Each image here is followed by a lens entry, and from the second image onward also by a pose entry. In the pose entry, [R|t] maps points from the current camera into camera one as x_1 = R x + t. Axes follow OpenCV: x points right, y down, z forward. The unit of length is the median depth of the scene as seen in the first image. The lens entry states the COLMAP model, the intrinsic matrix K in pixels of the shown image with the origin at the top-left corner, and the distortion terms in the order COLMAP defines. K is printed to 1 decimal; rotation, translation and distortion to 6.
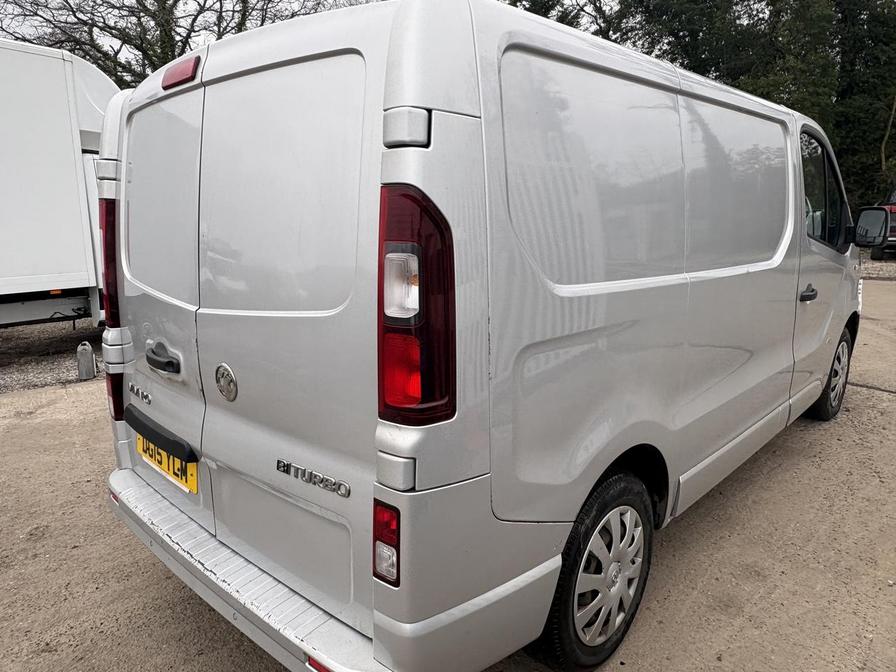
lens RADIAL K [[620.7, 0, 448.0], [0, 620.7, 336.0], [0, 0, 1]] dist [-0.005736, -0.000957]
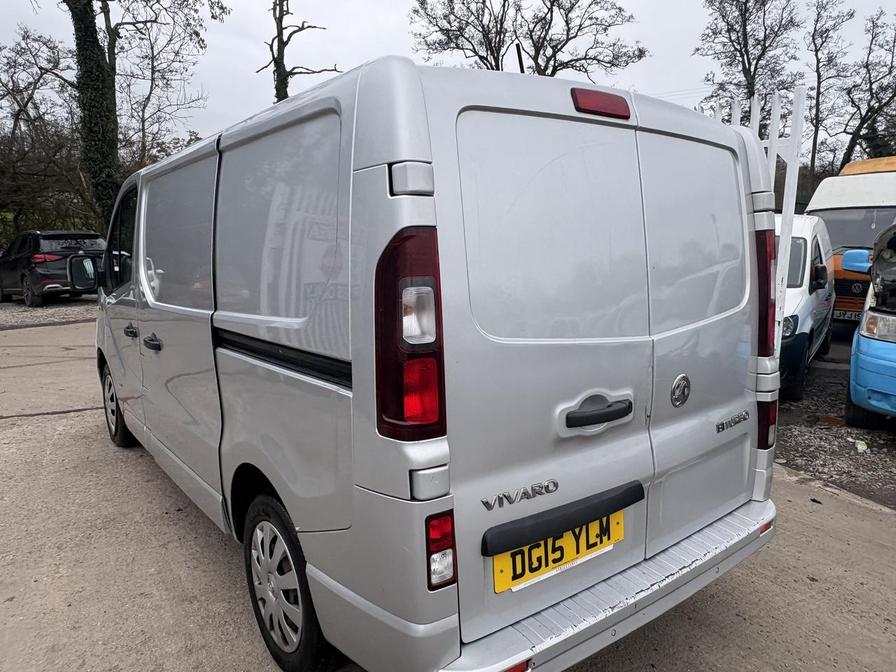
lens RADIAL K [[621.7, 0, 448.9], [0, 621.7, 344.2], [0, 0, 1]] dist [0.000041, 0.001749]
pose [[0.156176, -0.143159, 0.977300, -1.468389], [0.212244, 0.971192, 0.108347, -0.215901], [-0.964656, 0.190505, 0.182061, 1.125170]]
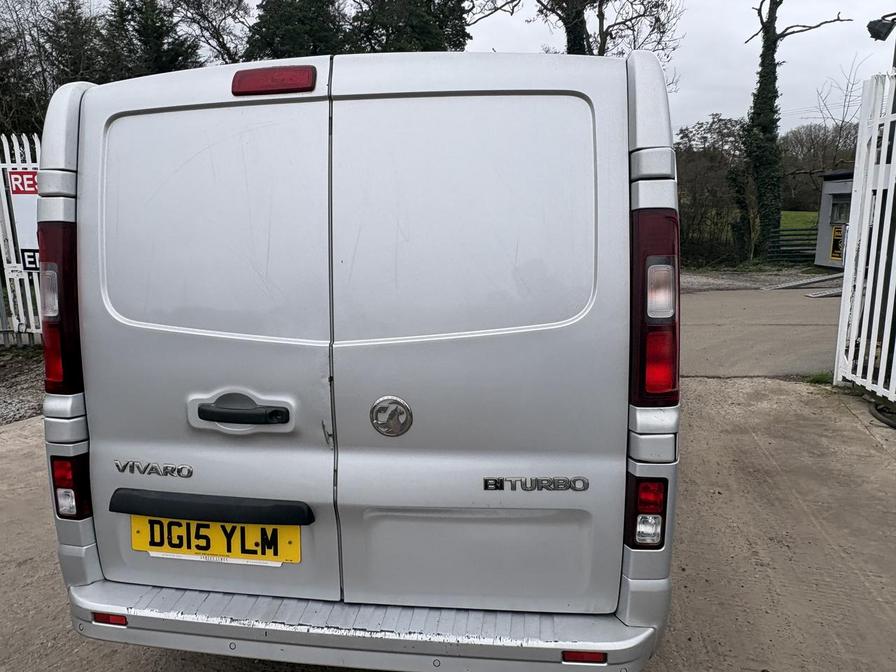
lens RADIAL K [[621.6, 0, 449.3], [0, 621.6, 334.3], [0, 0, 1]] dist [0.005117, 0.002682]
pose [[0.815252, -0.088689, 0.572275, -0.767898], [0.122699, 0.992221, -0.021024, -0.016450], [-0.565959, 0.087358, 0.819792, 0.164375]]
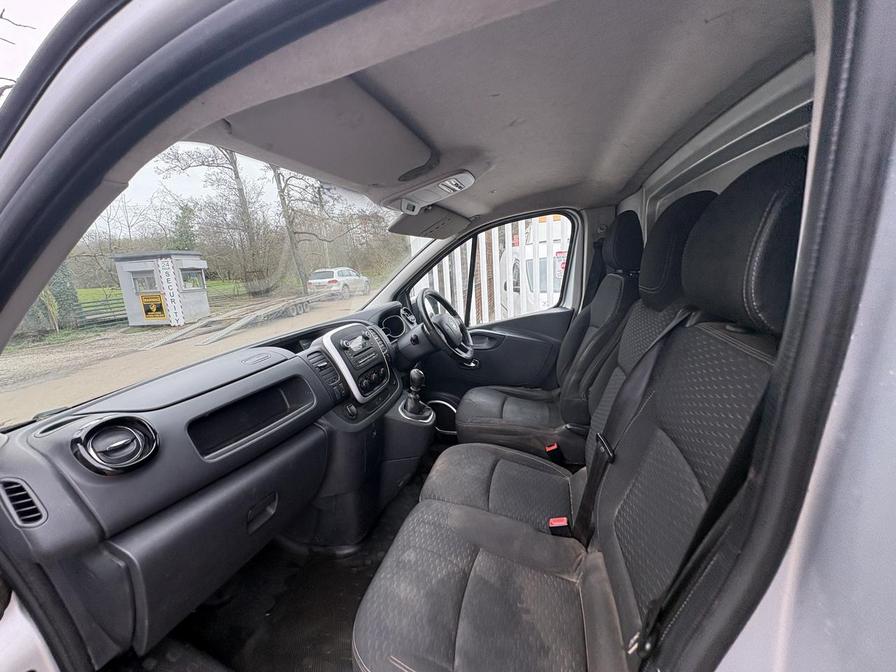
lens RADIAL K [[360.3, 0, 448.0], [0, 360.3, 336.0], [0, 0, 1]] dist [-0.001219, -0.000278]
pose [[-0.466824, -0.114886, 0.876856, 0.174284], [0.278413, 0.922015, 0.269025, -0.585399], [-0.839382, 0.369716, -0.398433, 2.443748]]
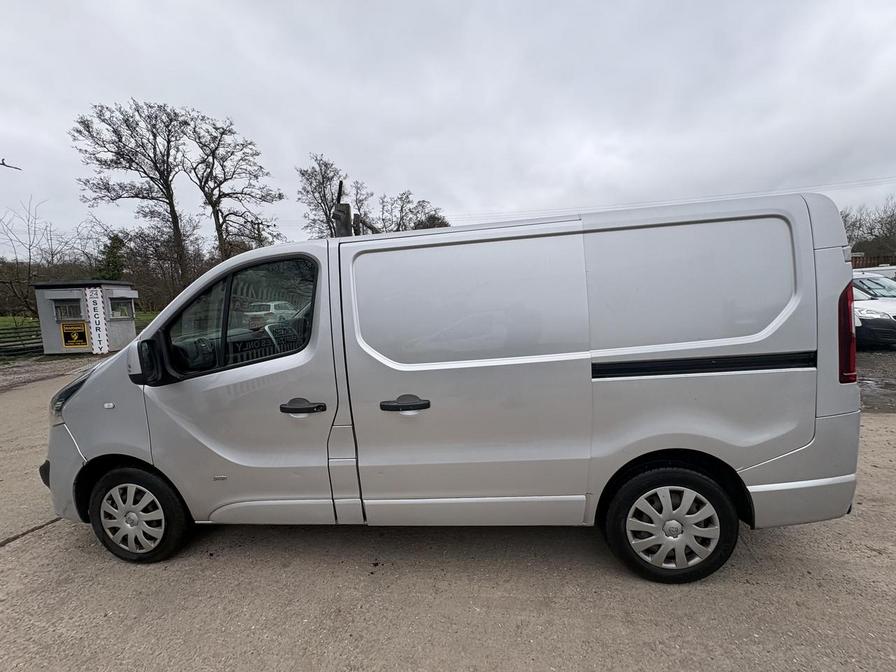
lens RADIAL K [[356.6, 0, 448.1], [0, 356.6, 337.2], [0, 0, 1]] dist [-0.001873, 0.000147]
pose [[-0.601624, -0.034921, 0.798016, -0.811346], [0.237335, 0.946112, 0.220328, -0.584942], [-0.762706, 0.321952, -0.560916, 2.637133]]
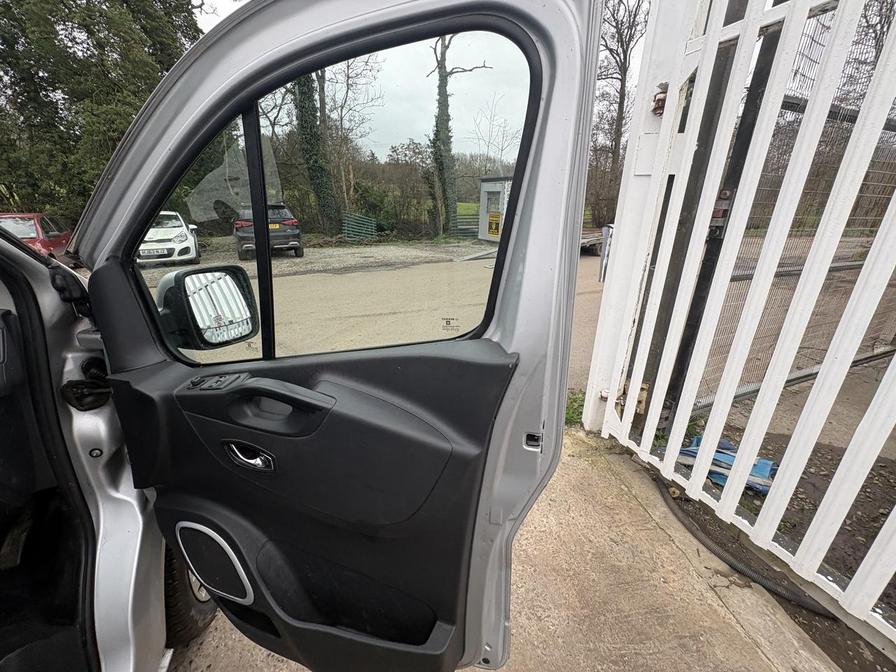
lens RADIAL K [[356.6, 0, 448.1], [0, 356.6, 337.2], [0, 0, 1]] dist [-0.001873, 0.000147]
pose [[0.450027, -0.281425, 0.847511, 1.158213], [0.180448, 0.958125, 0.222339, -0.367139], [-0.874594, 0.052873, 0.481965, 1.405092]]
